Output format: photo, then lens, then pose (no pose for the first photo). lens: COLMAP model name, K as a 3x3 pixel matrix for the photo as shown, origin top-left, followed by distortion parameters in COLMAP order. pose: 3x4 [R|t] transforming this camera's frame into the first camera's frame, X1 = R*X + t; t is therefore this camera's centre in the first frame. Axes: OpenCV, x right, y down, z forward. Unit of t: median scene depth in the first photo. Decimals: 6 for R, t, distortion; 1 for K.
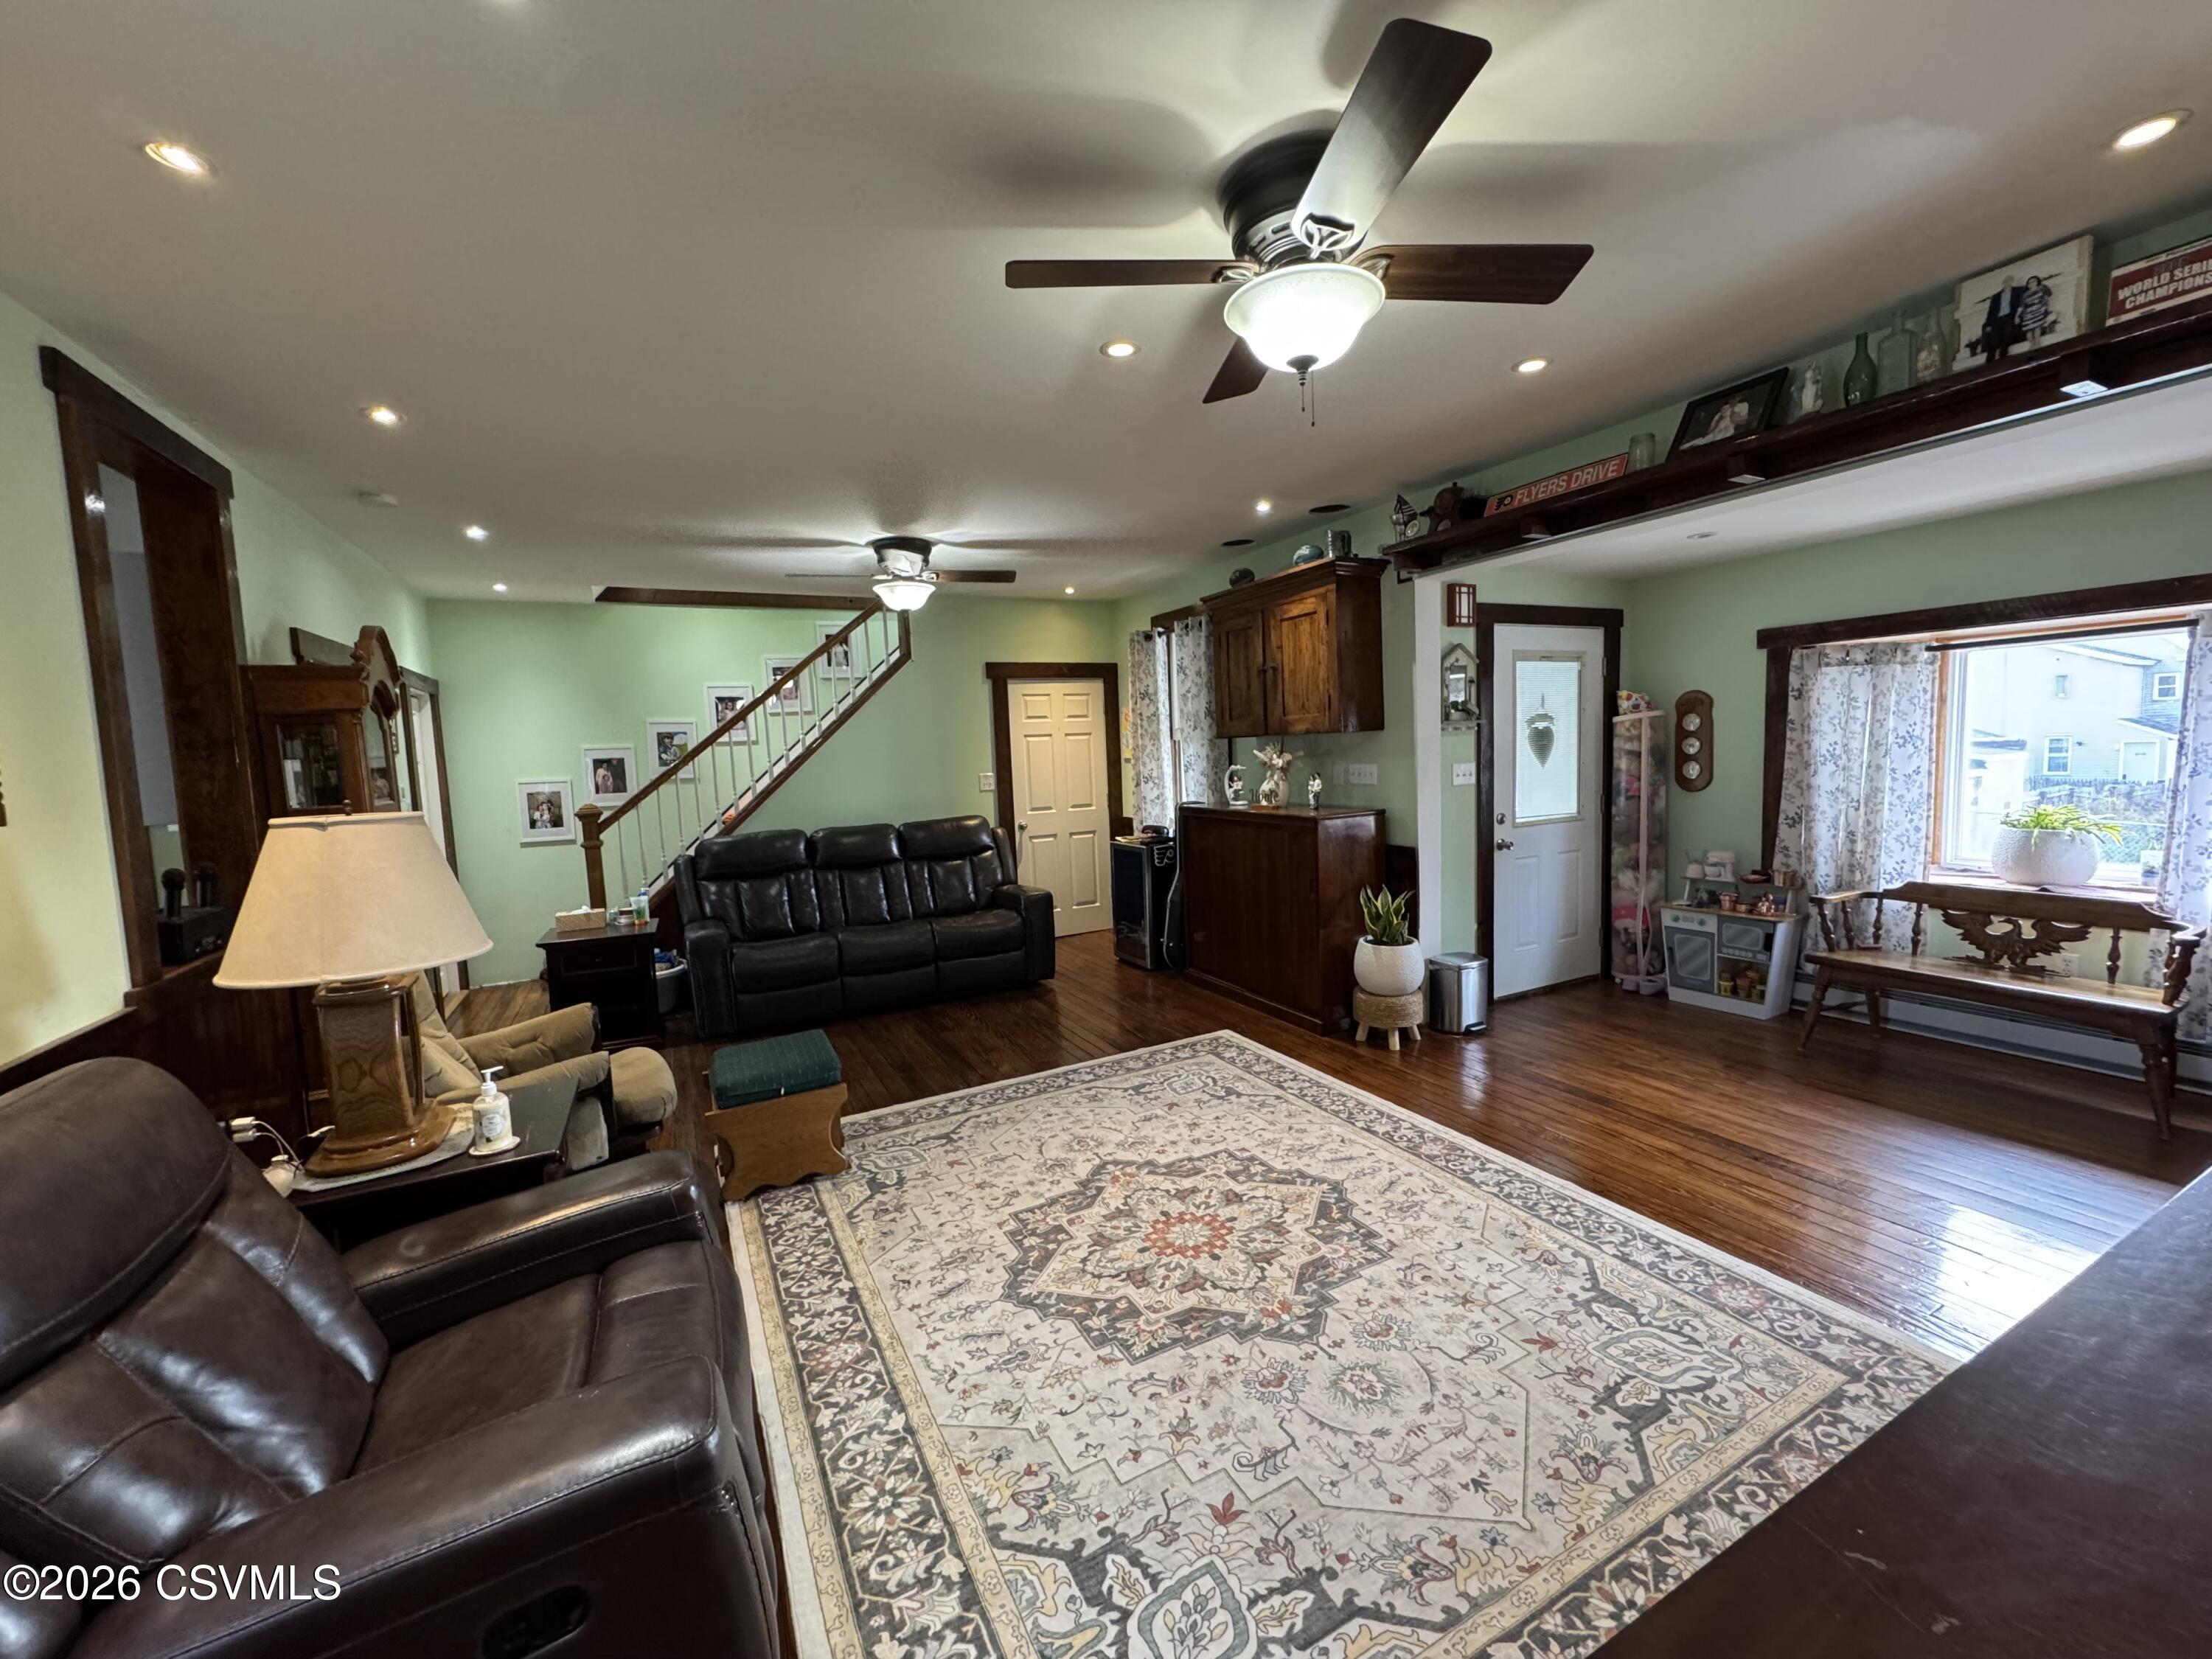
lens RADIAL K [[879.6, 0, 1106.5], [0, 879.6, 827.1], [0, 0, 1]] dist [-0.002564, 0.000100]
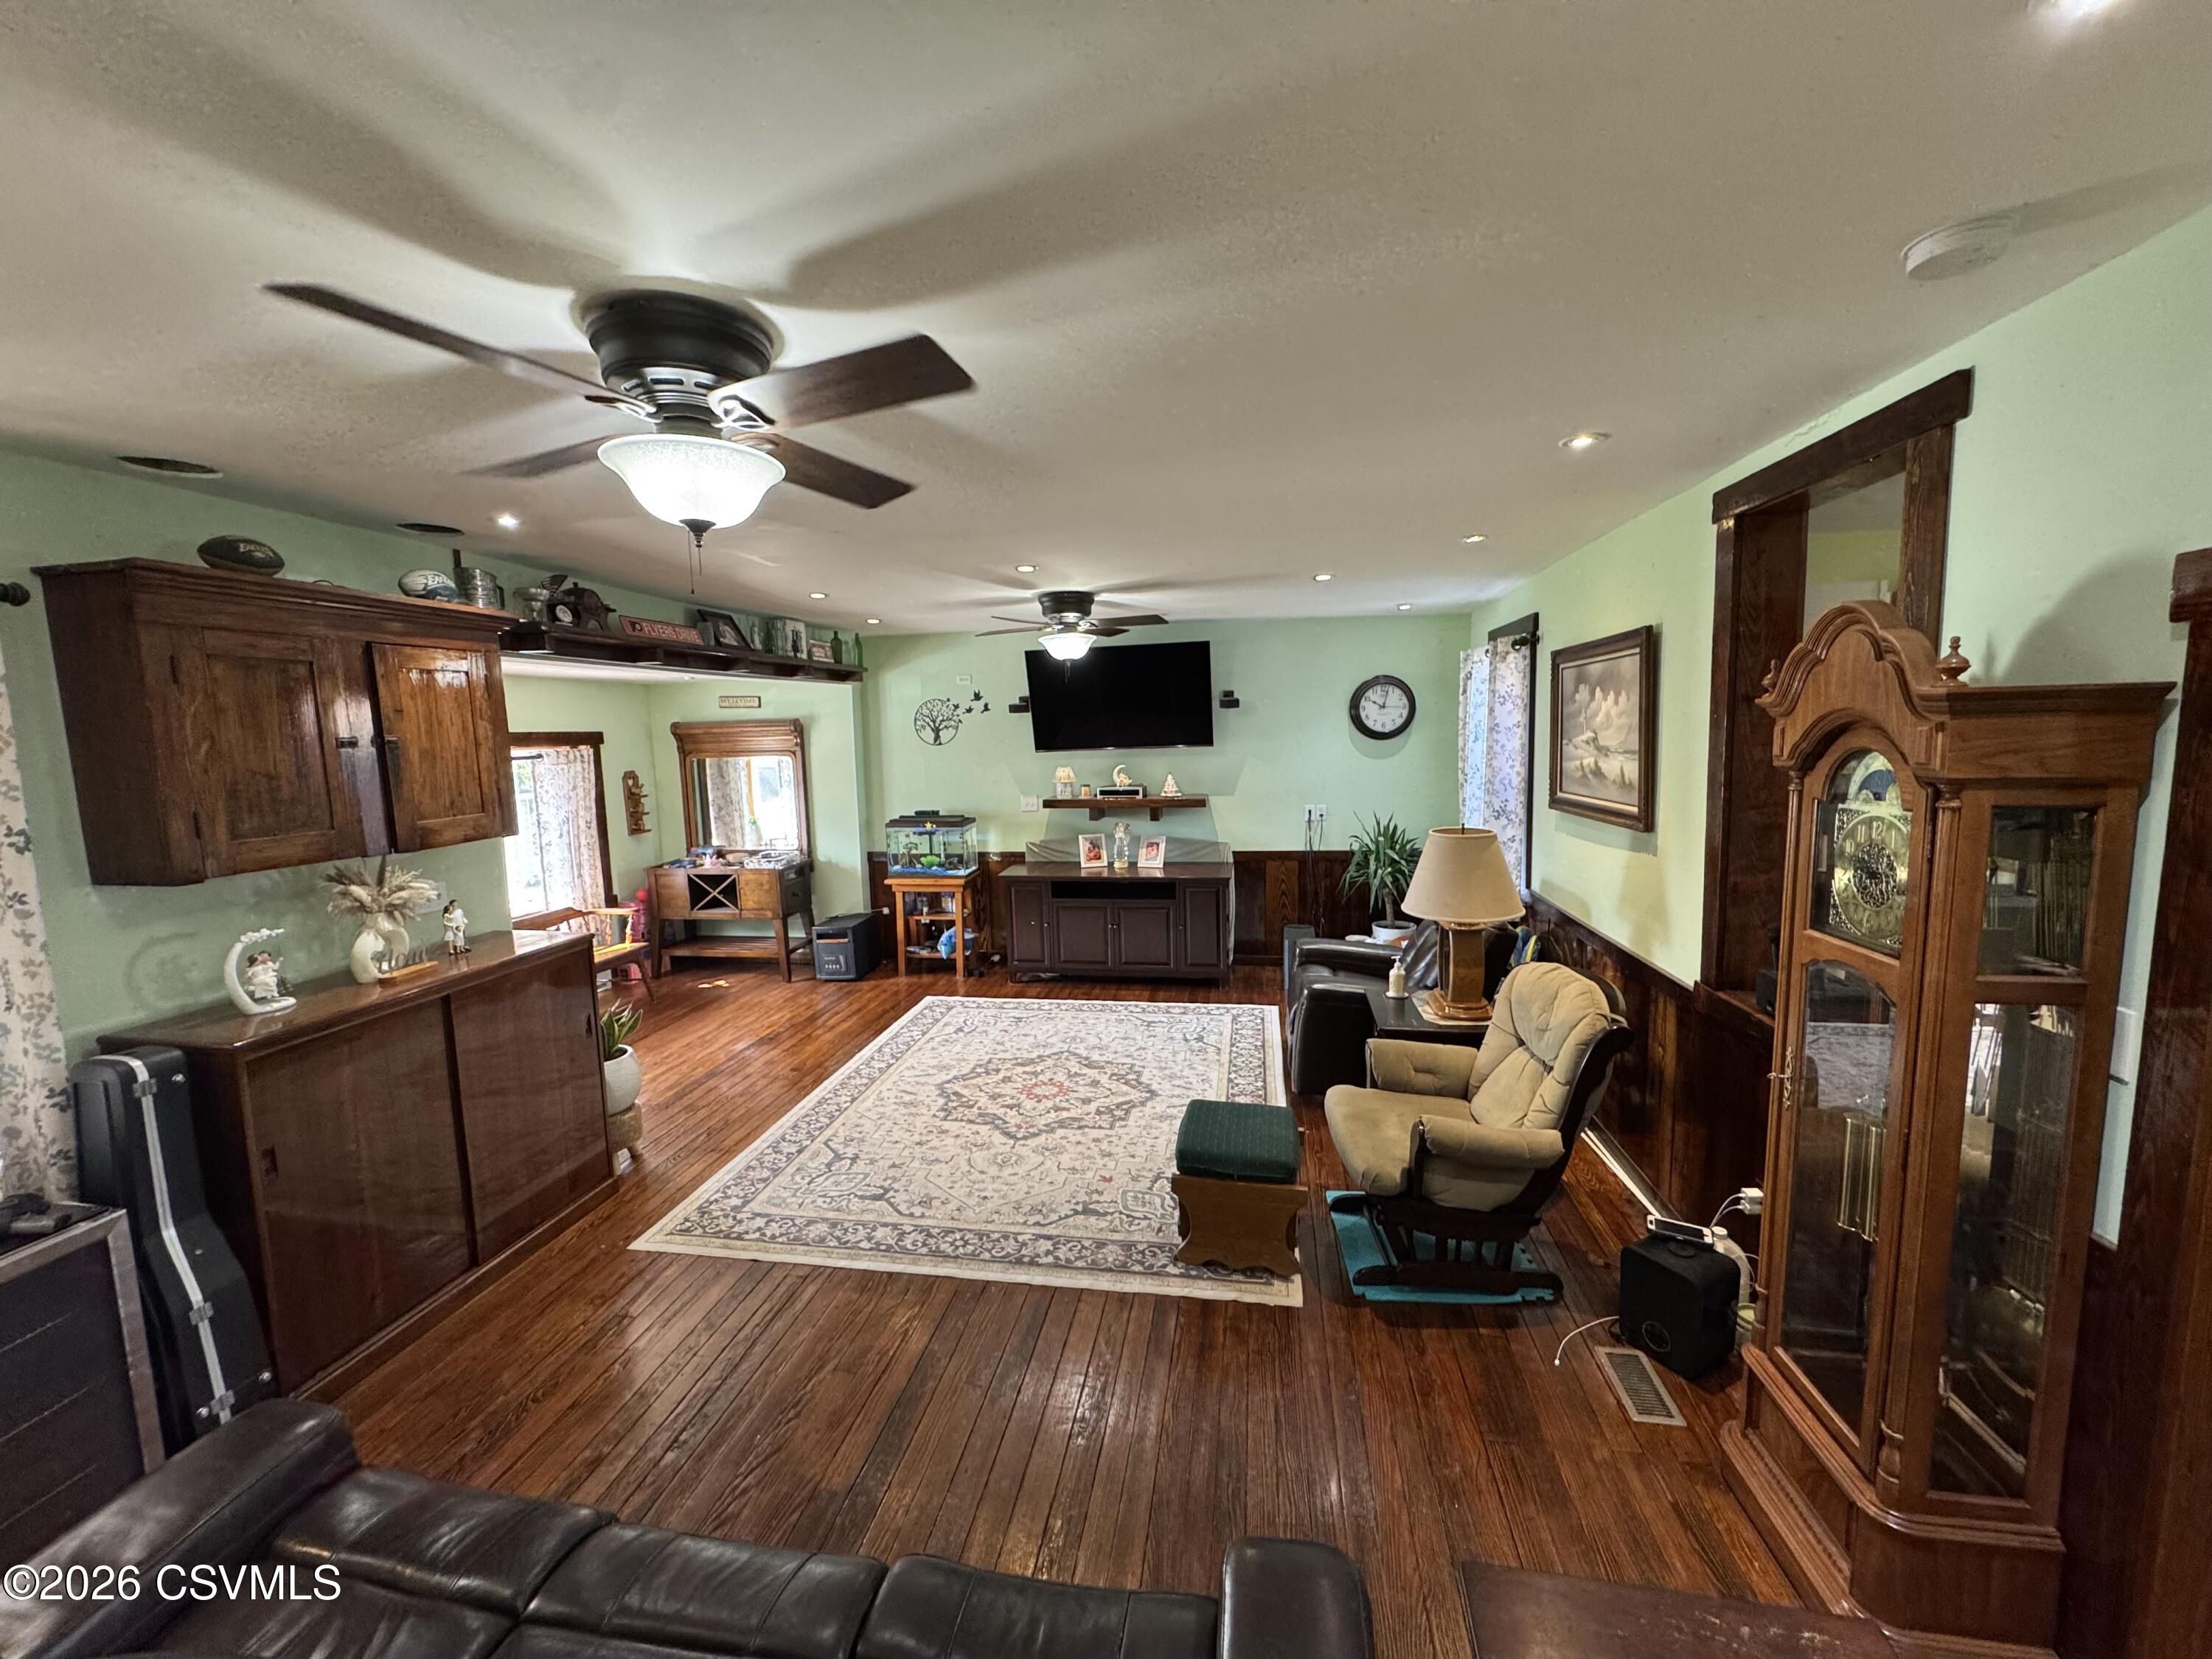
lens RADIAL K [[879.6, 0, 1104.7], [0, 879.6, 830.7], [0, 0, 1]] dist [-0.002564, 0.000100]
pose [[-0.797567, -0.006436, 0.603196, -0.879381], [0.113502, 0.980482, 0.160537, -0.253400], [-0.592456, 0.196503, -0.781270, 1.850166]]
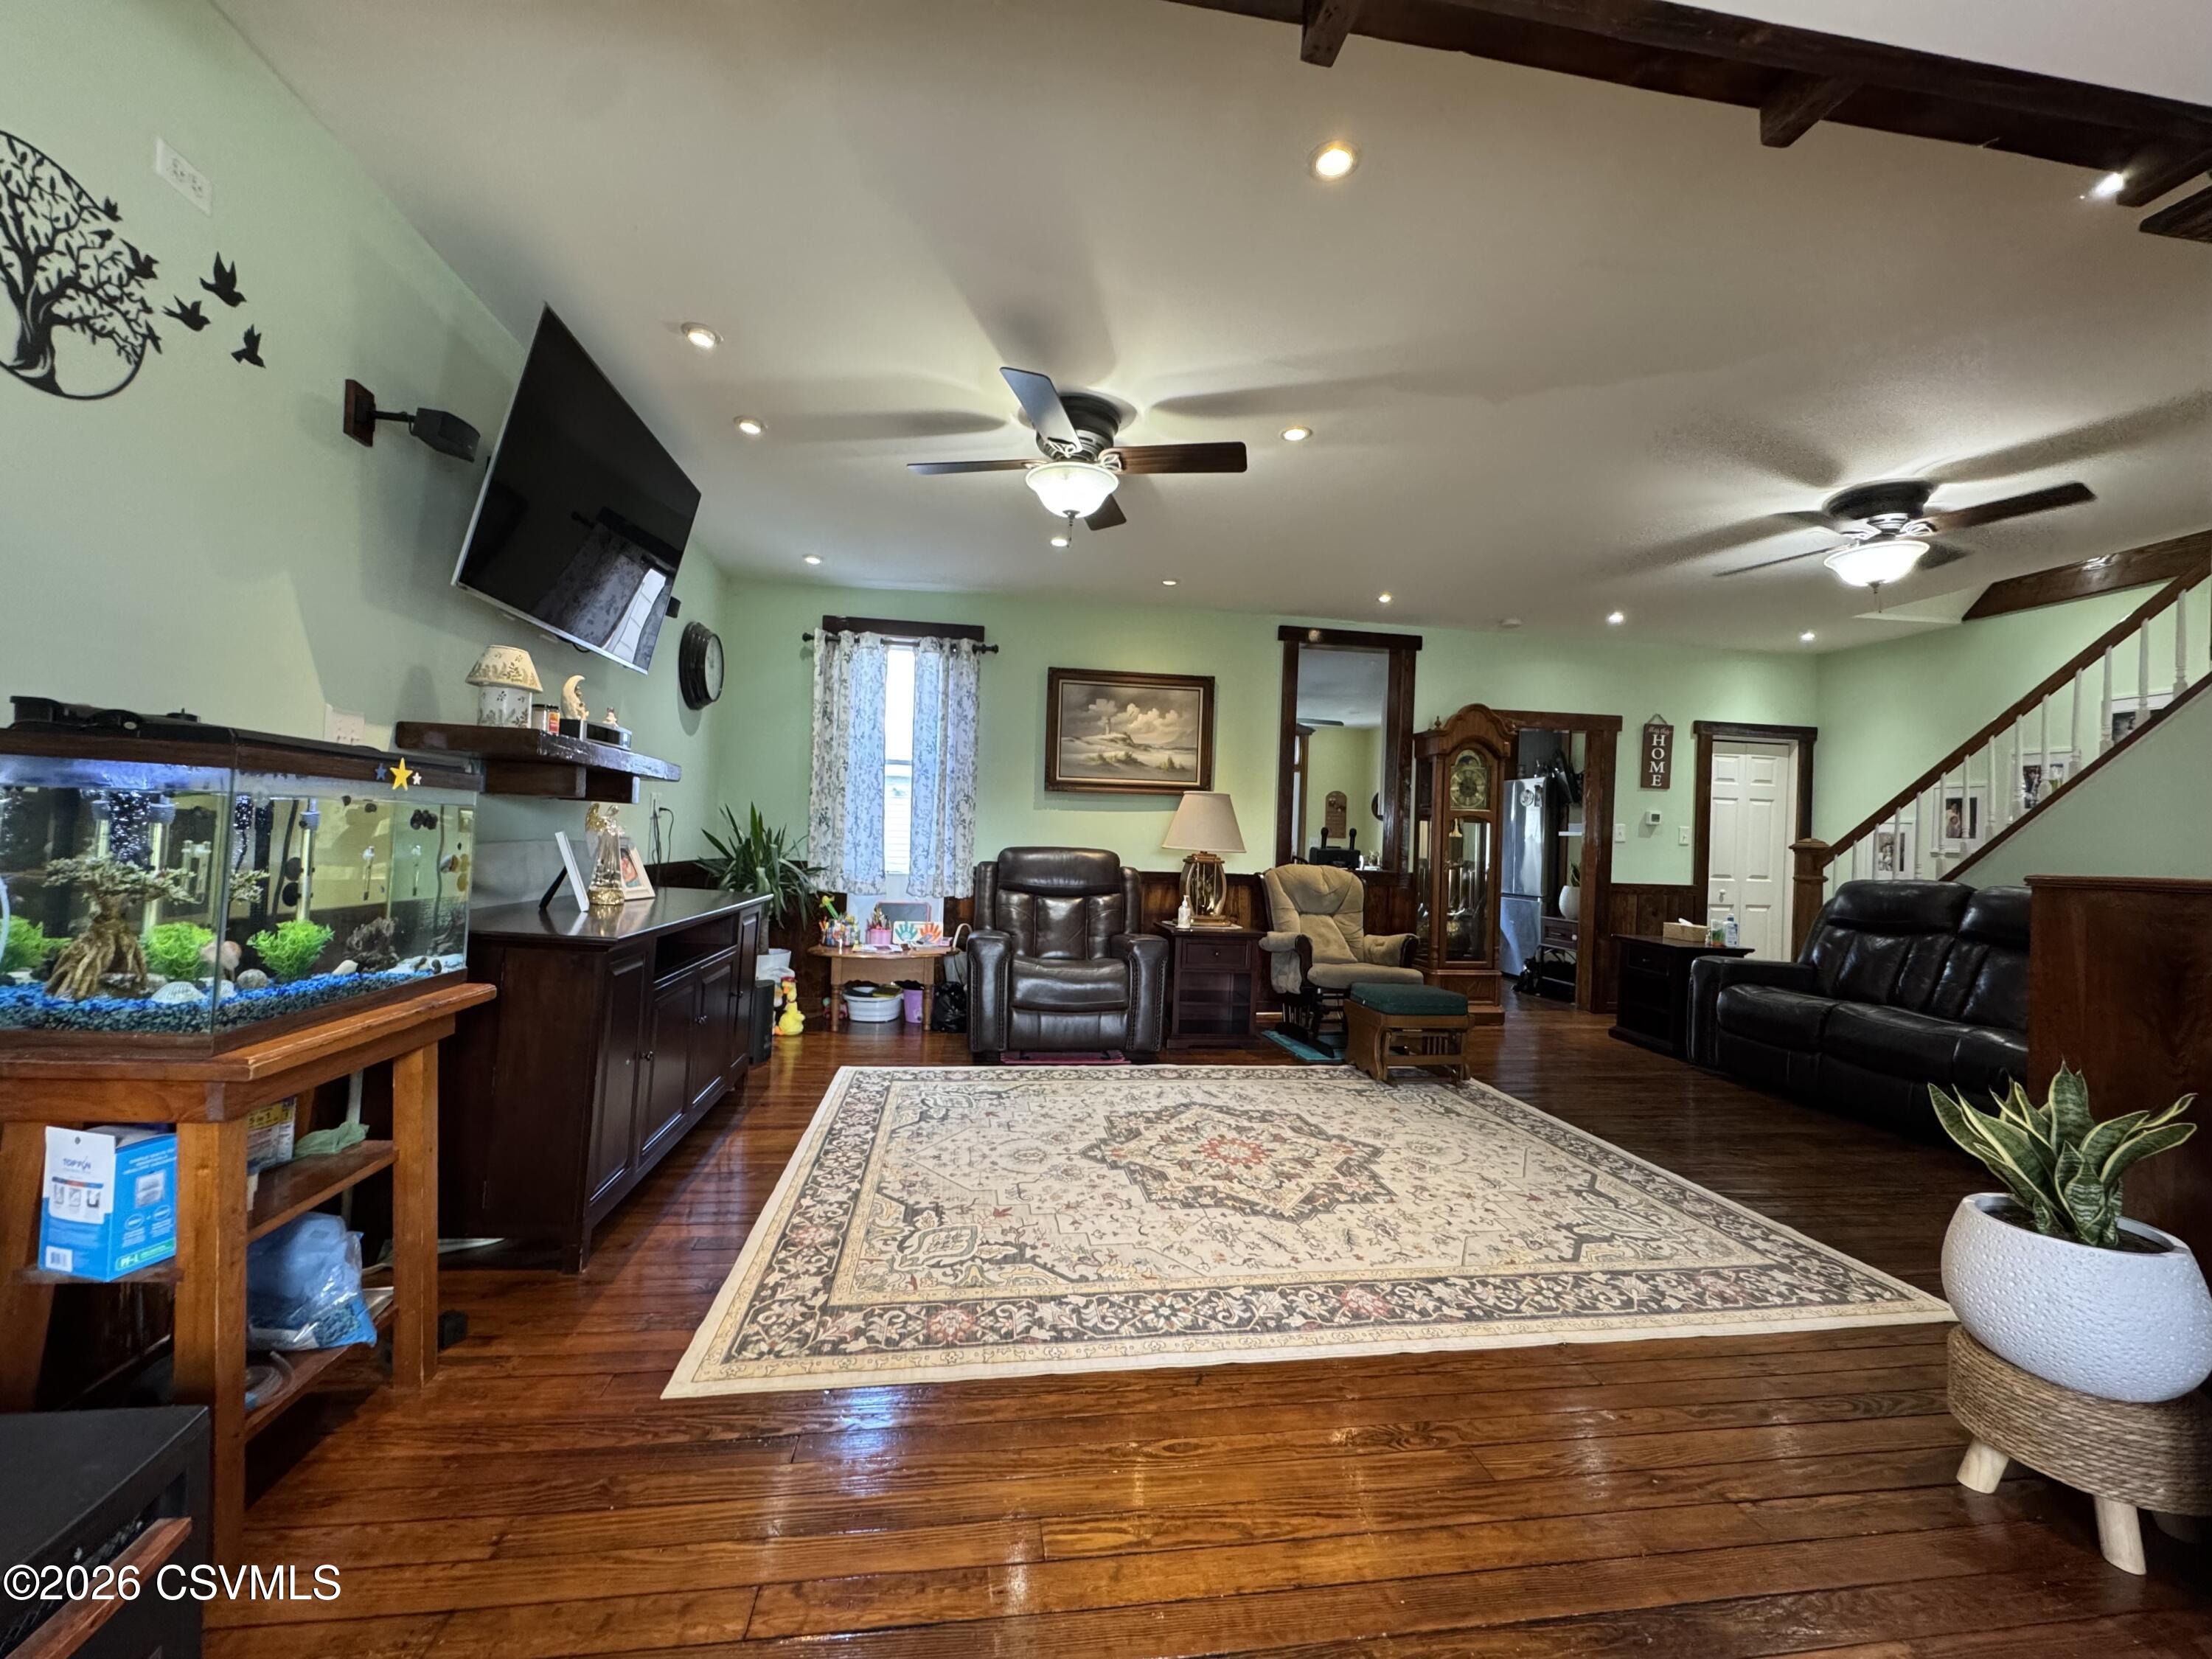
lens RADIAL K [[879.6, 0, 1105.6], [0, 879.6, 832.0], [0, 0, 1]] dist [-0.002564, 0.000100]
pose [[-0.315693, 0.023725, -0.948565, 1.074529], [-0.107049, 0.992414, 0.060449, -0.014699], [0.942804, 0.120626, -0.310758, 0.980350]]
